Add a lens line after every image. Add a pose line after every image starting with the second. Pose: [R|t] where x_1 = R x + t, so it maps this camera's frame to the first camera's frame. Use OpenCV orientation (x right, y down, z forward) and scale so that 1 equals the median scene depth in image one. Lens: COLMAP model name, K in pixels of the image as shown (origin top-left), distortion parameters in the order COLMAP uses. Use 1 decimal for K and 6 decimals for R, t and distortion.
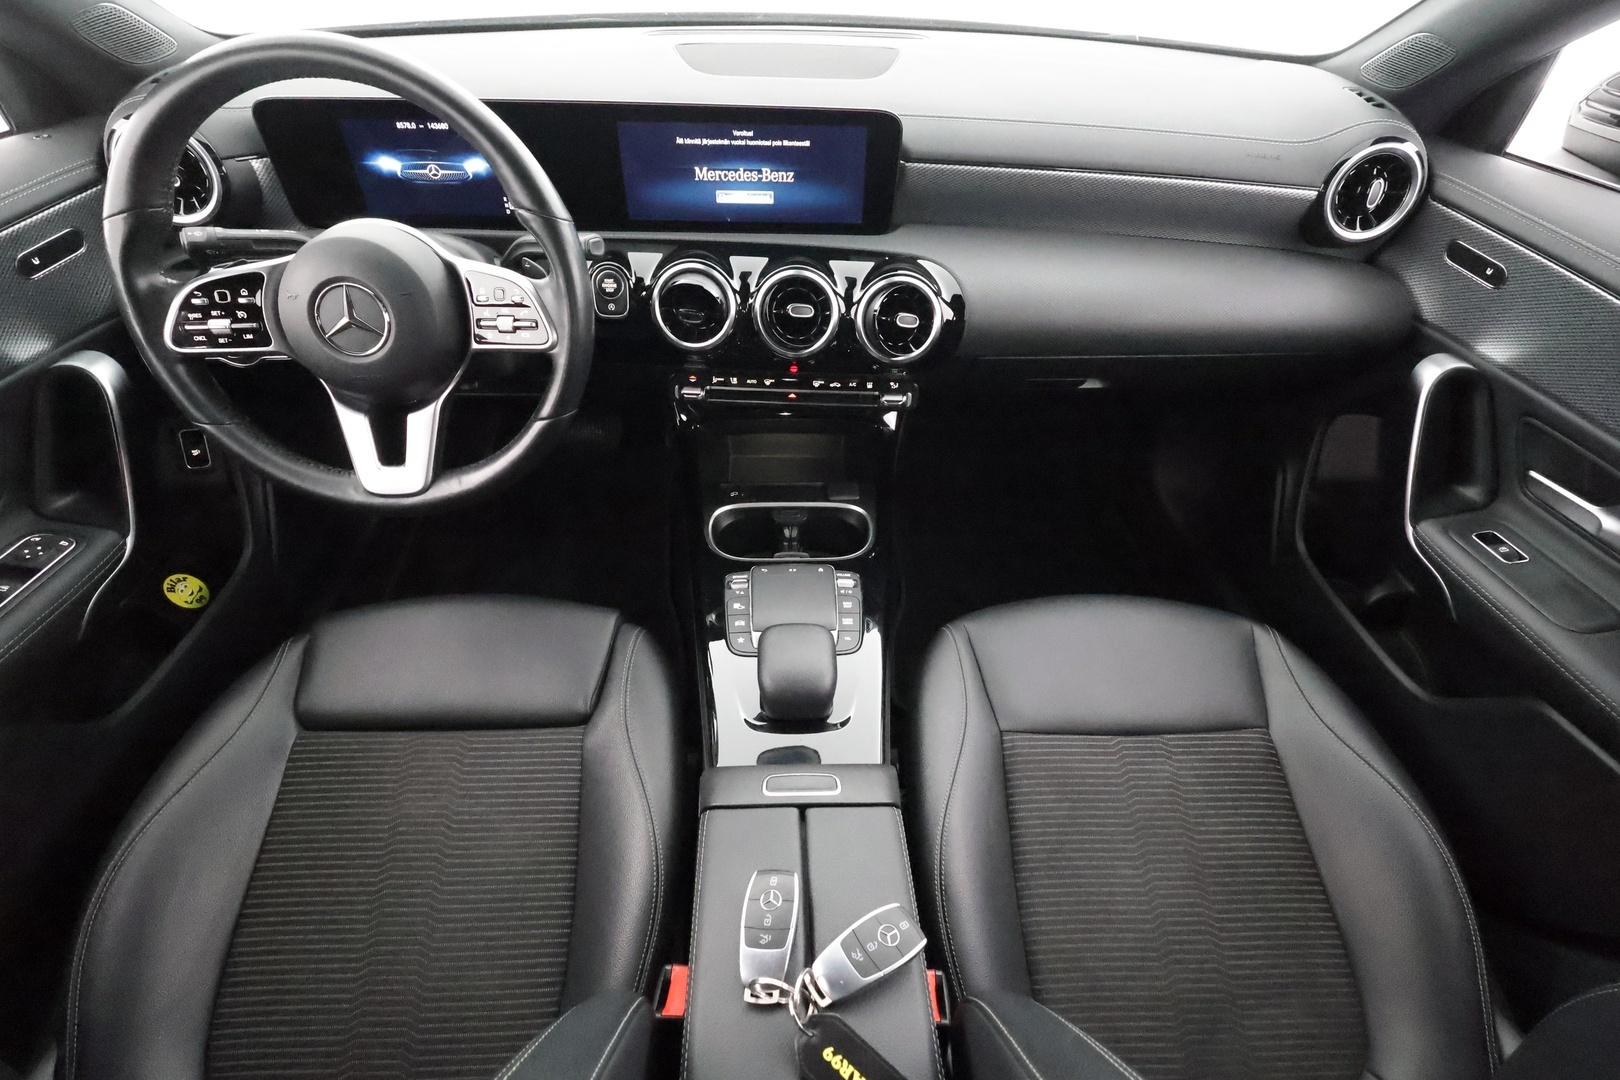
lens RADIAL K [[752.9, 0, 793.5], [0, 752.9, 538.9], [0, 0, 1]] dist [0.004745, -0.000296]
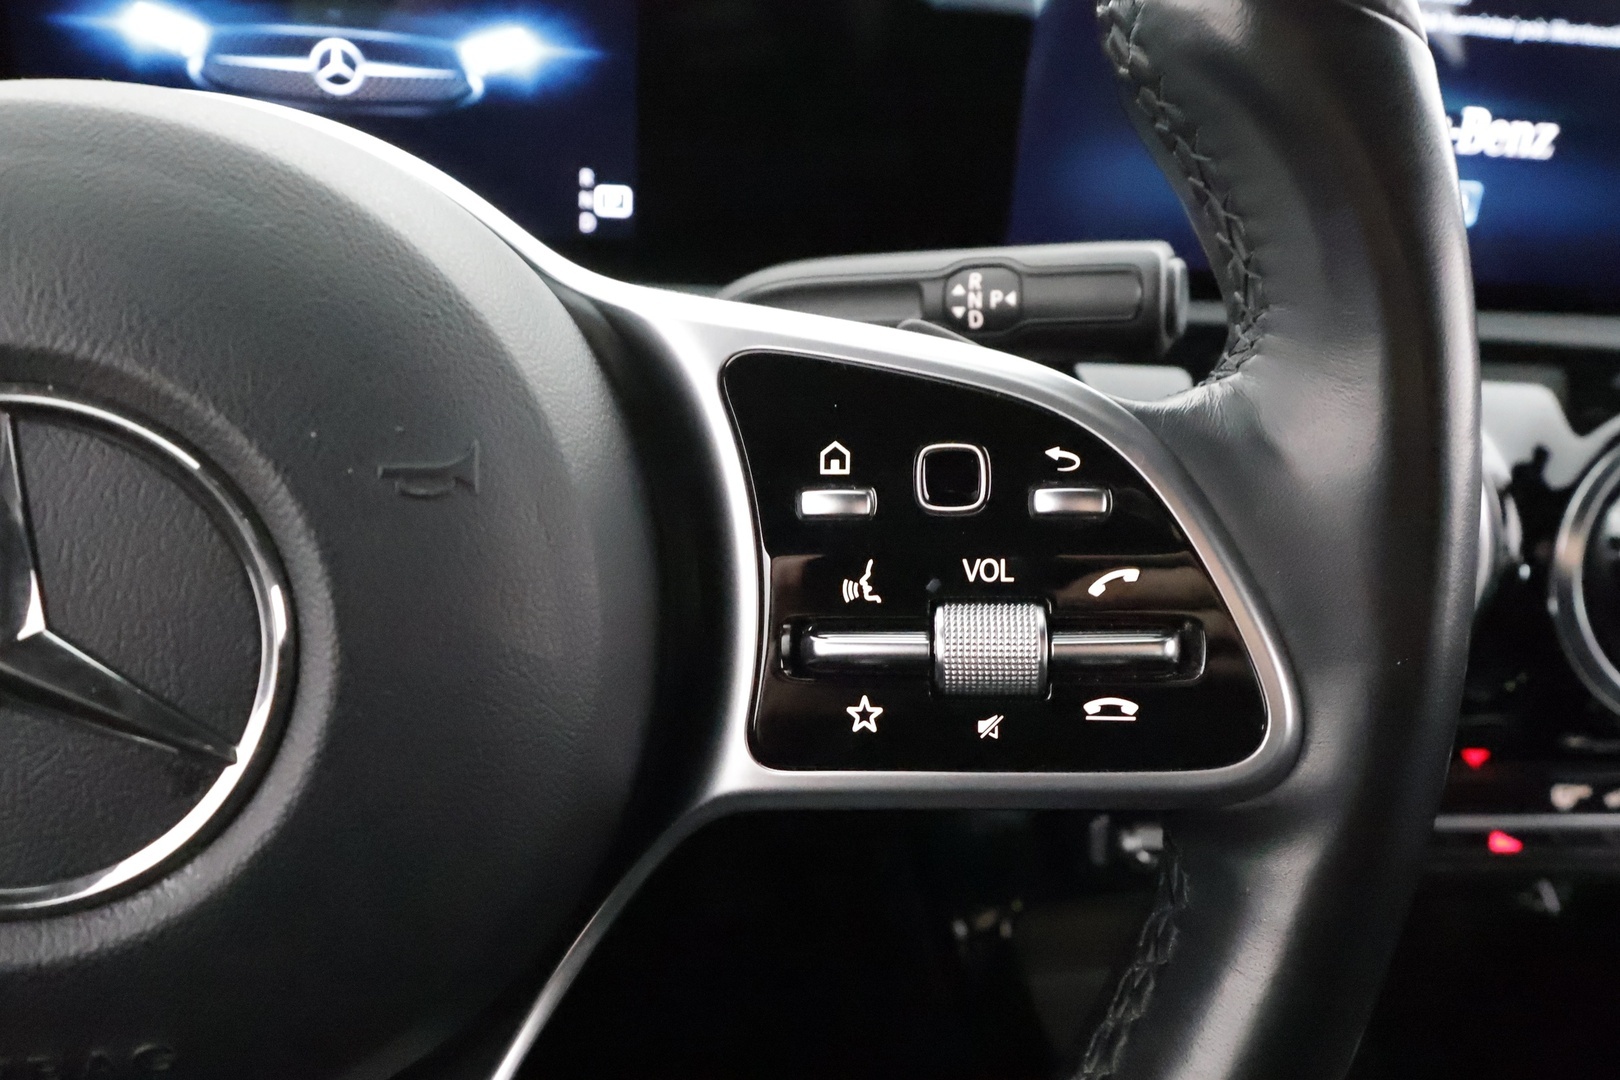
lens RADIAL K [[1280.6, 0, 810.0], [0, 1280.6, 540.0], [0, 0, 1]] dist [0.015610, 0.001336]
pose [[0.988972, -0.008472, 0.147858, -0.386222], [0.054000, 0.950262, -0.306736, -0.187472], [-0.137905, 0.311338, 0.940240, 0.616589]]
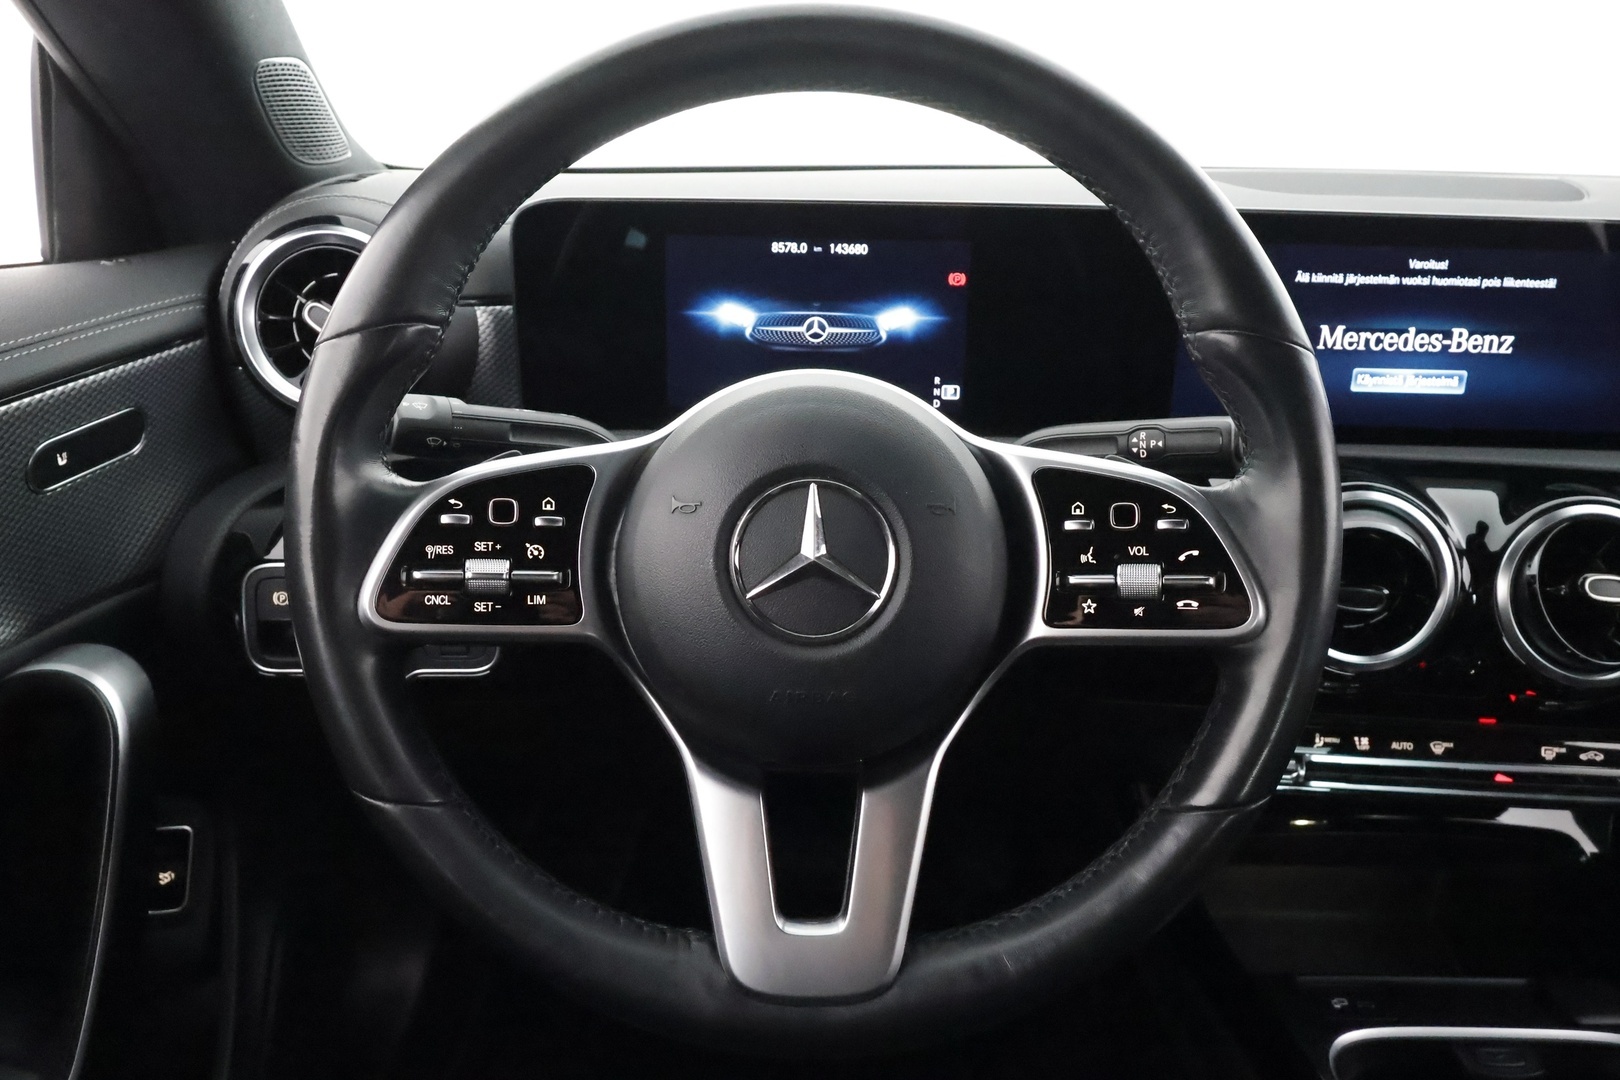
lens RADIAL K [[1199.5, 0, 806.3], [0, 1199.5, 546.0], [0, 0, 1]] dist [0.005834, 0.001843]
pose [[0.999267, 0.011897, -0.036393, -0.456456], [-0.025277, 0.918910, -0.393656, -0.025226], [0.028759, 0.394288, 0.918537, 0.303956]]
